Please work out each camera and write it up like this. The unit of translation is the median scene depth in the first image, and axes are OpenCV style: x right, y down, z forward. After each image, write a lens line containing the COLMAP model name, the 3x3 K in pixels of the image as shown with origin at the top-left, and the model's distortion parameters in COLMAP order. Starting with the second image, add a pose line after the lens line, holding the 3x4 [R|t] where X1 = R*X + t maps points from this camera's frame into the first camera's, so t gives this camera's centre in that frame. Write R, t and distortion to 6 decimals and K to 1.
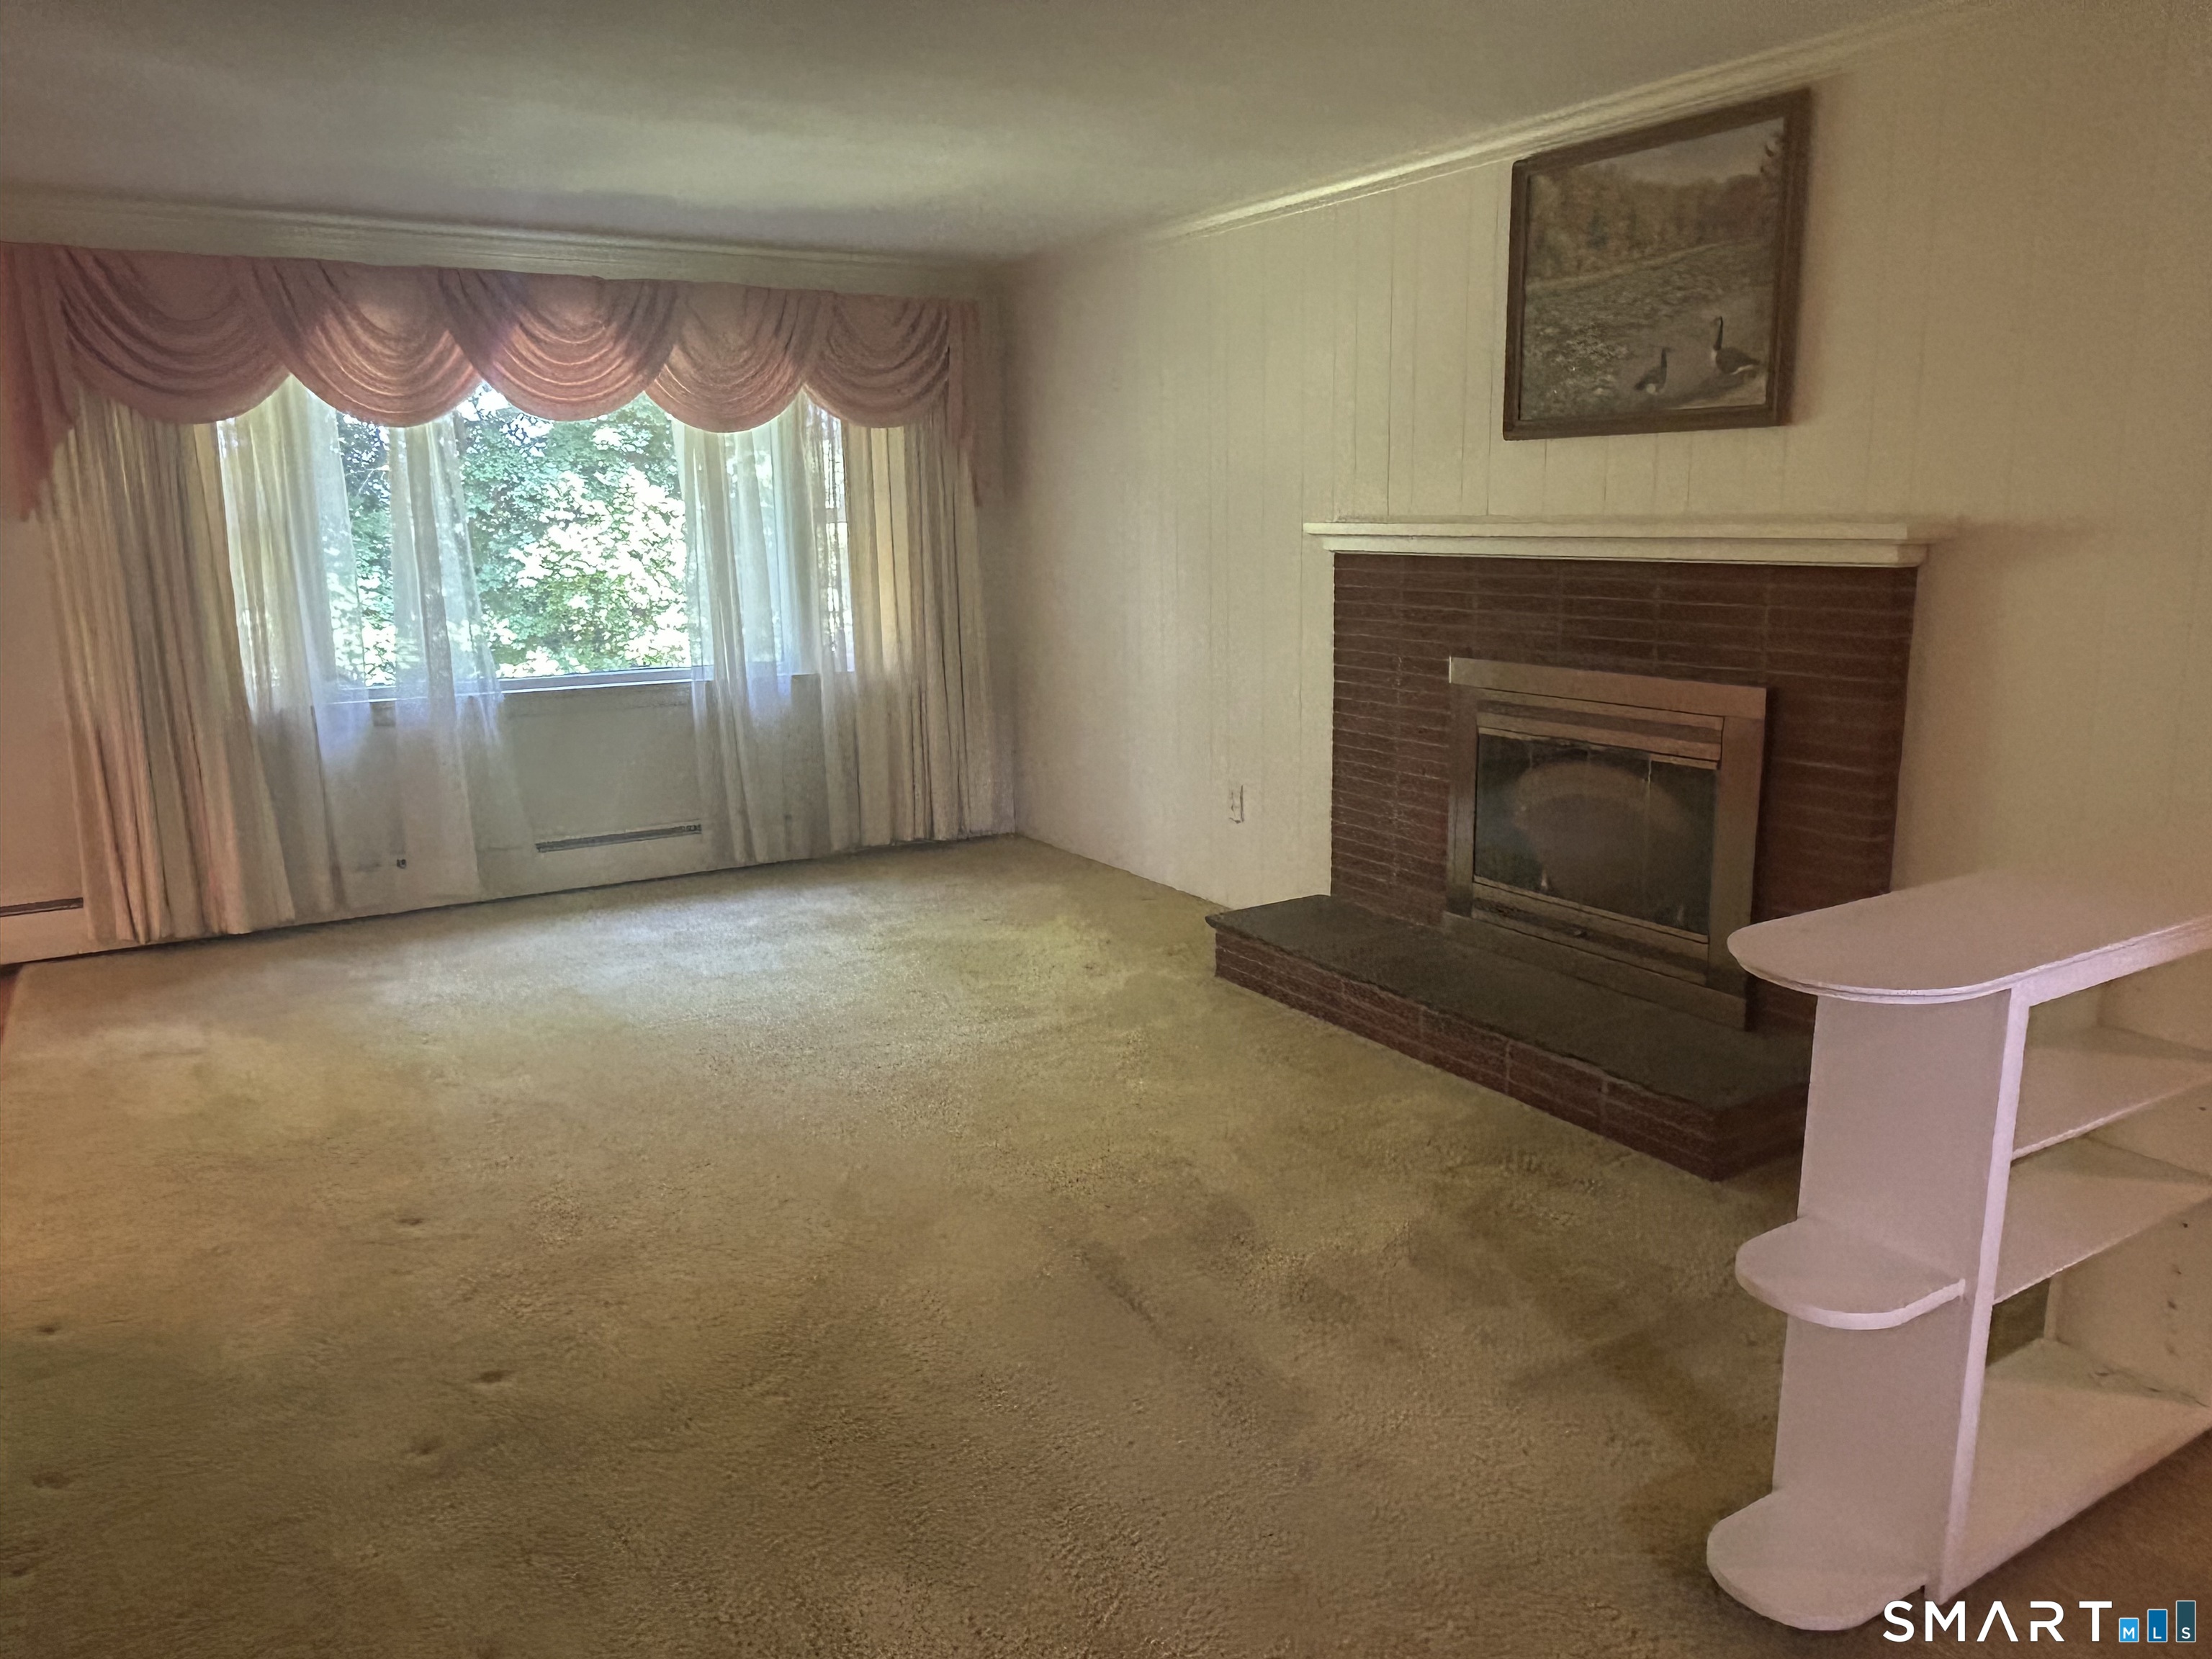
lens RADIAL K [[1596.2, 0, 1106.0], [0, 1596.2, 829.5], [0, 0, 1]] dist [0.000738, -0.005343]
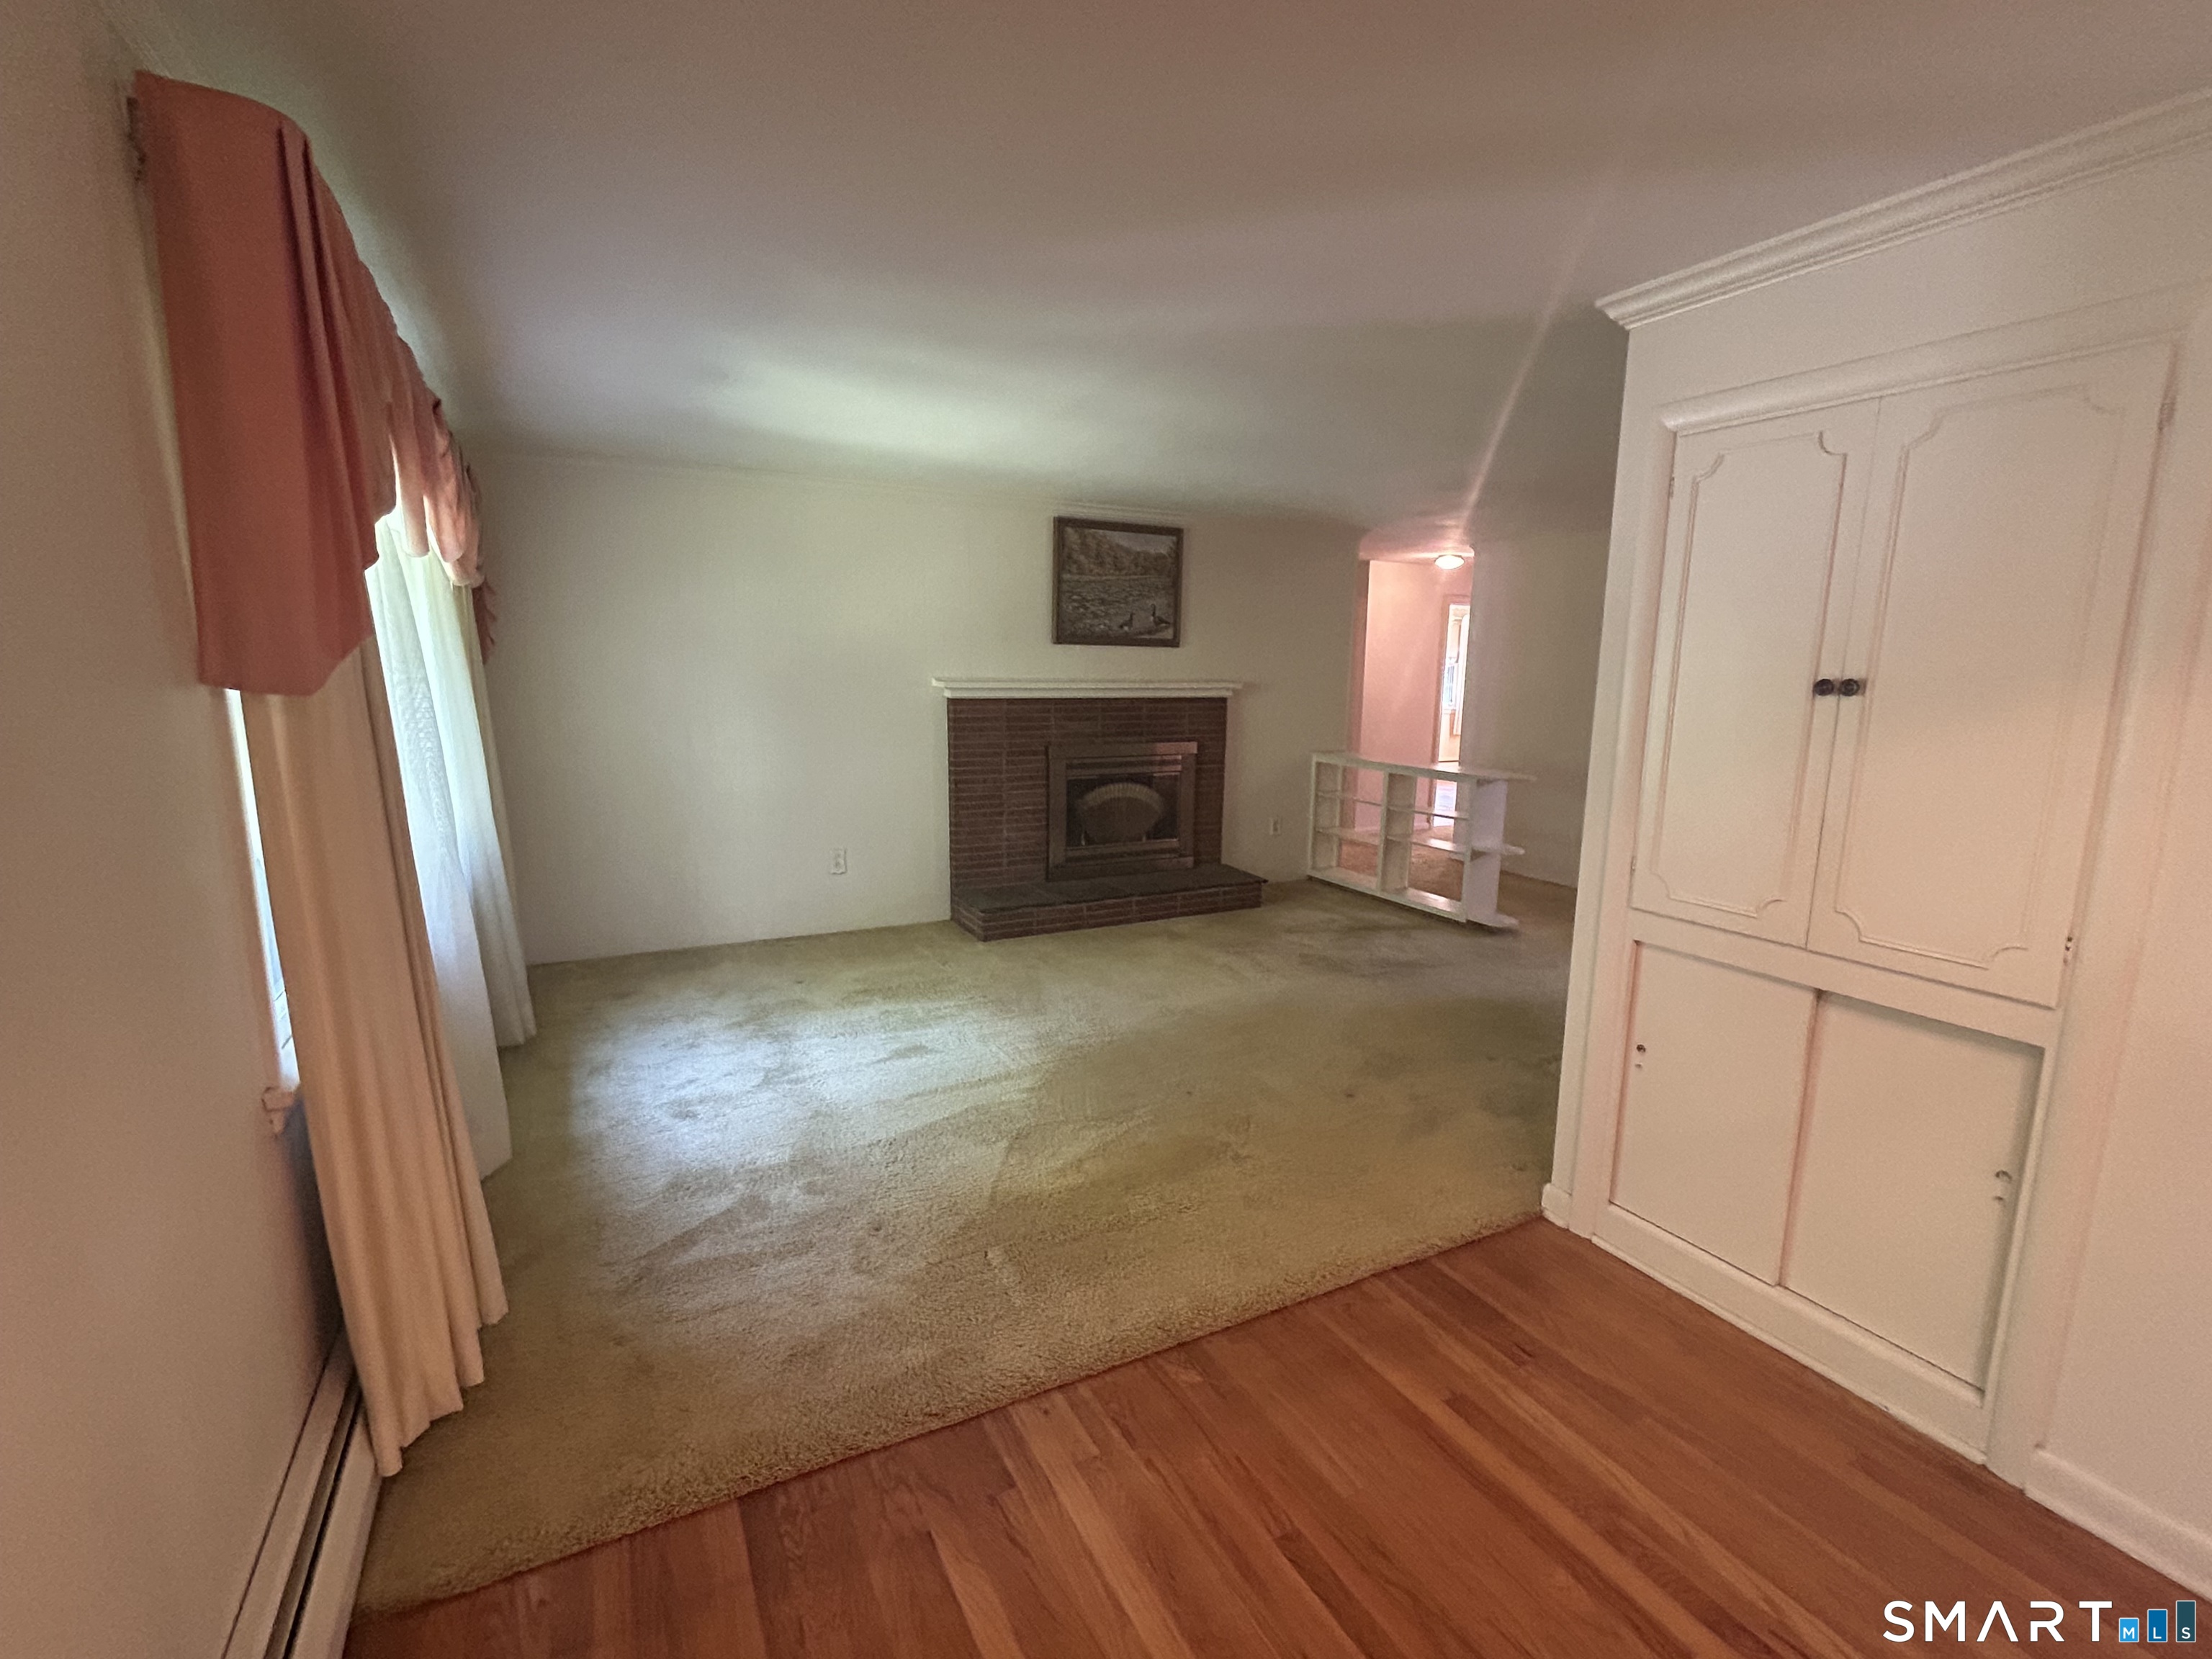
lens RADIAL K [[1008.6, 0, 1106.0], [0, 1008.6, 829.5], [0, 0, 1]] dist [-0.002377, -0.000365]
pose [[0.064593, -0.153387, 0.986053, -1.023479], [0.180487, 0.973616, 0.139629, -0.161991], [-0.981454, 0.168950, 0.090573, 0.775479]]
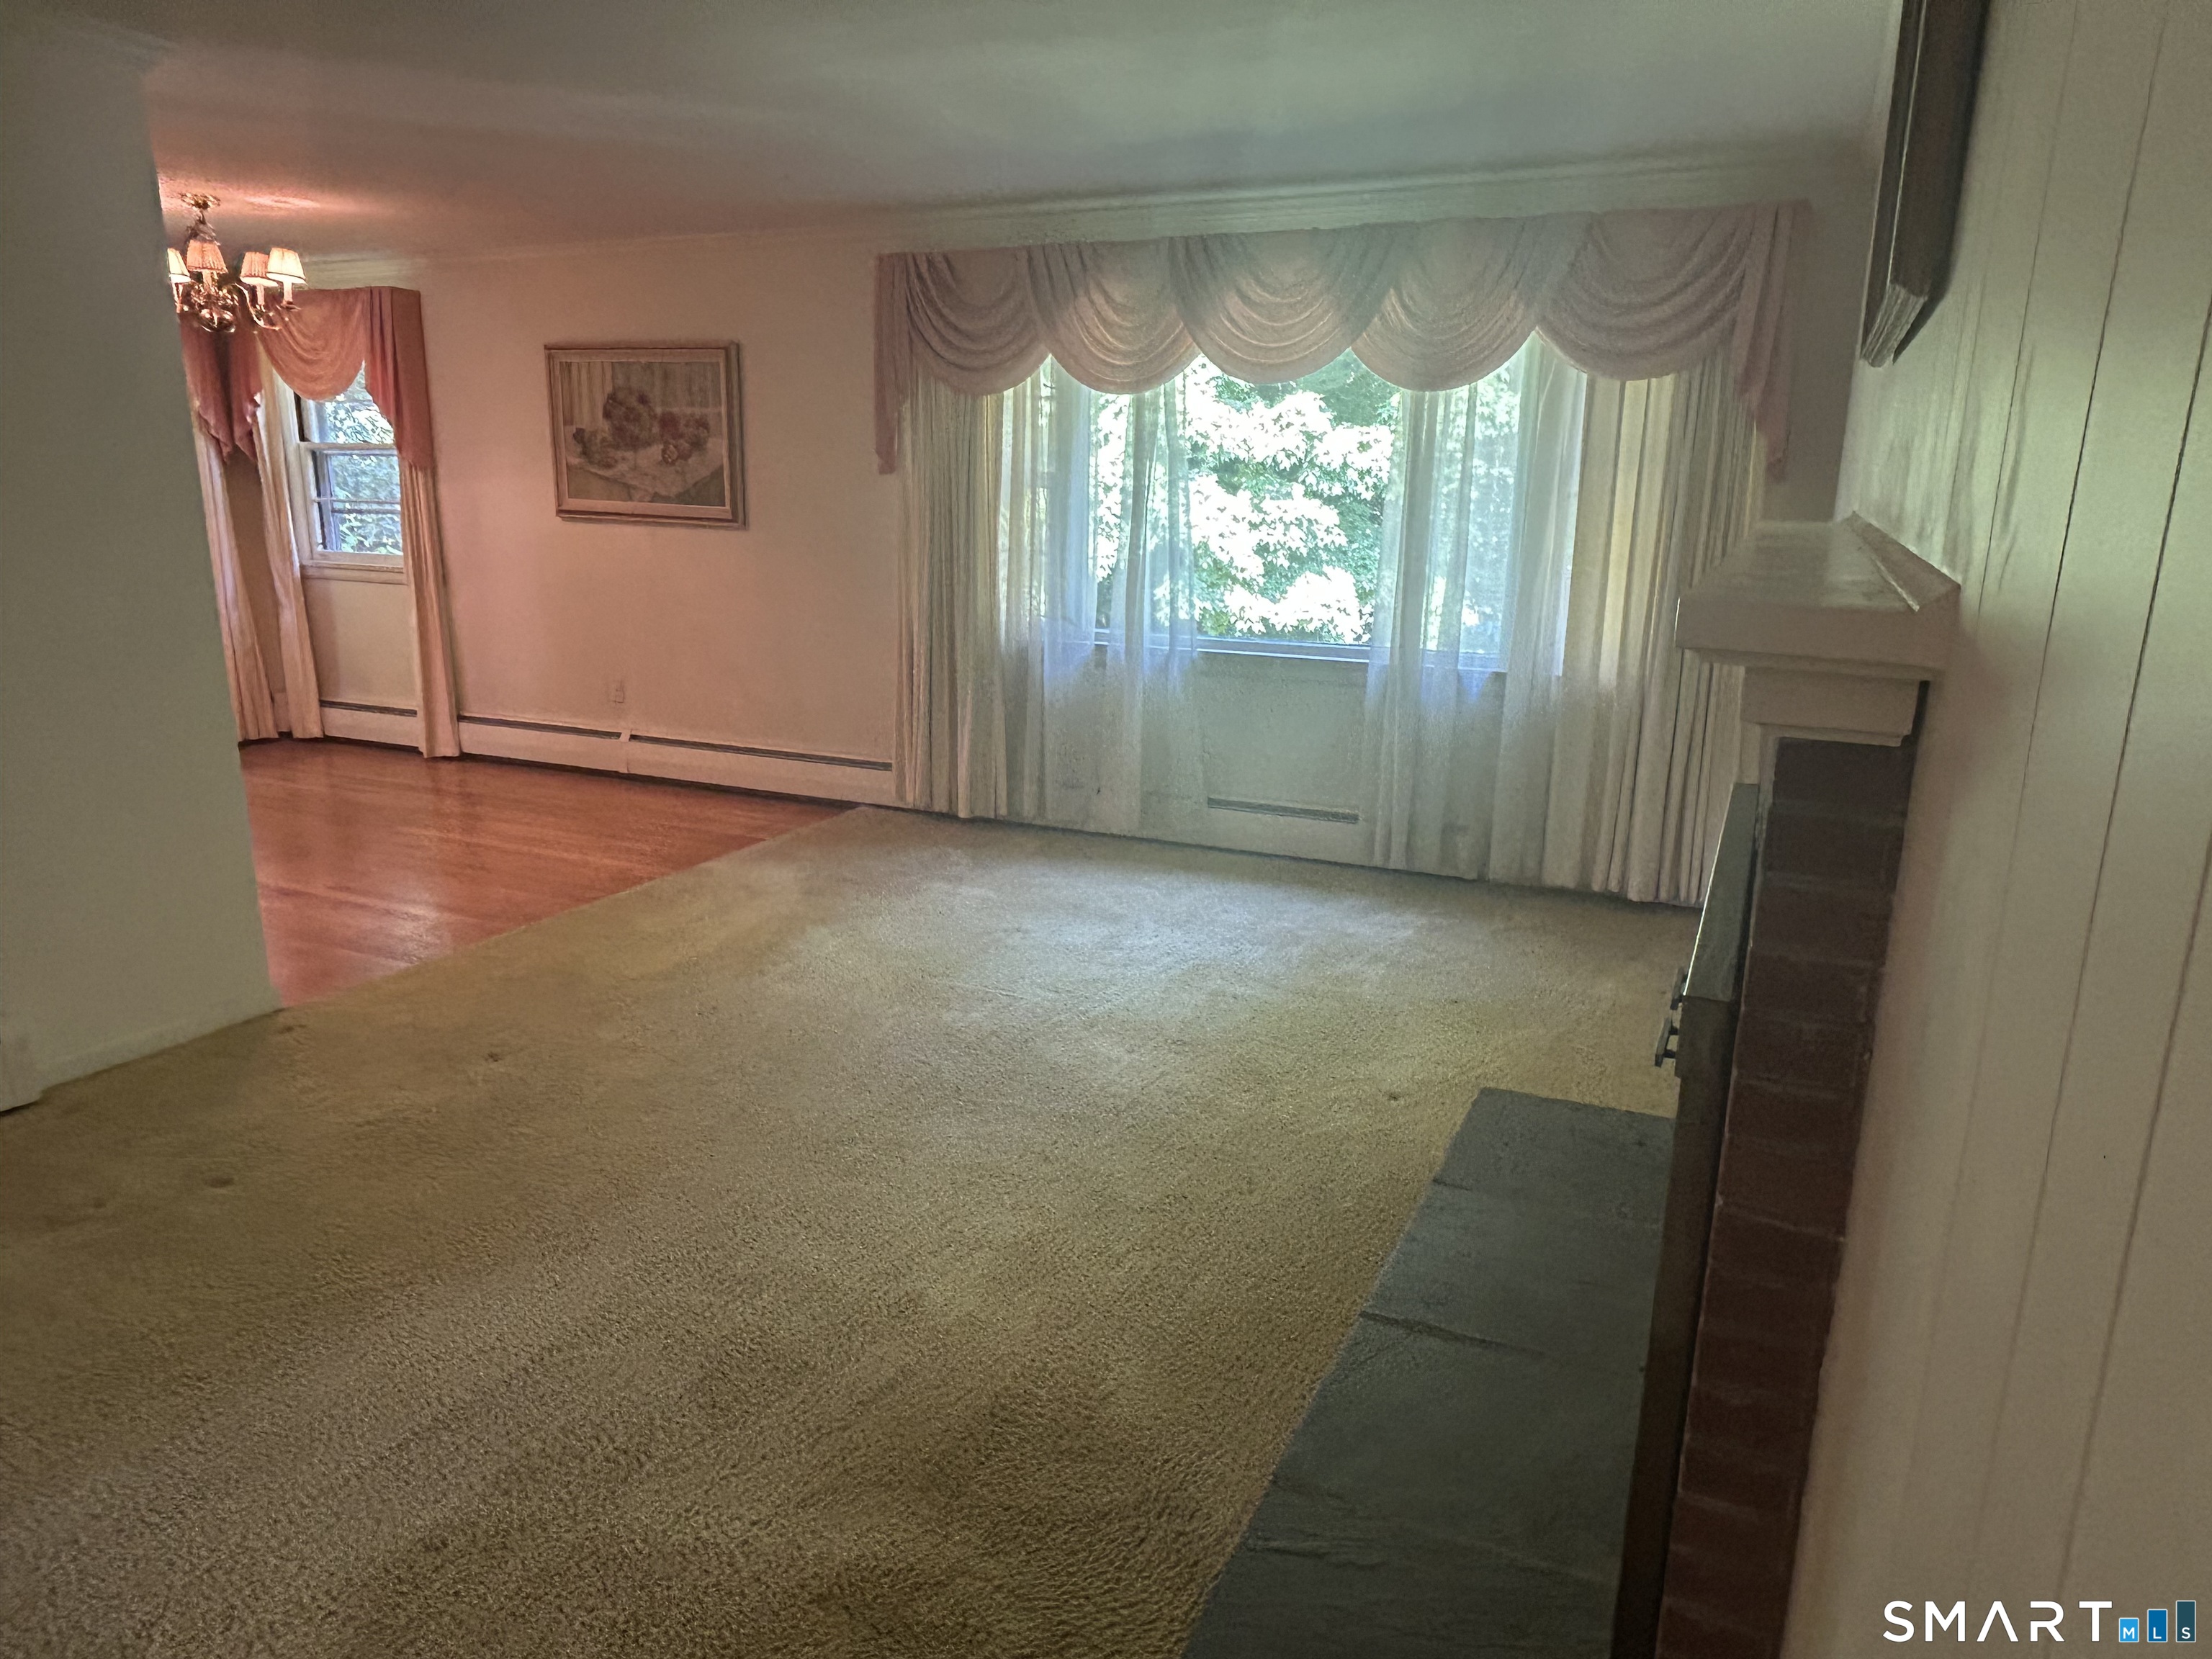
lens RADIAL K [[1441.3, 0, 1106.0], [0, 1441.3, 829.5], [0, 0, 1]] dist [0.000318, 0.000383]
pose [[0.541063, 0.220441, -0.811576, 0.473657], [-0.183032, 0.972769, 0.142200, -0.117243], [0.820823, 0.071605, 0.566677, 0.525915]]
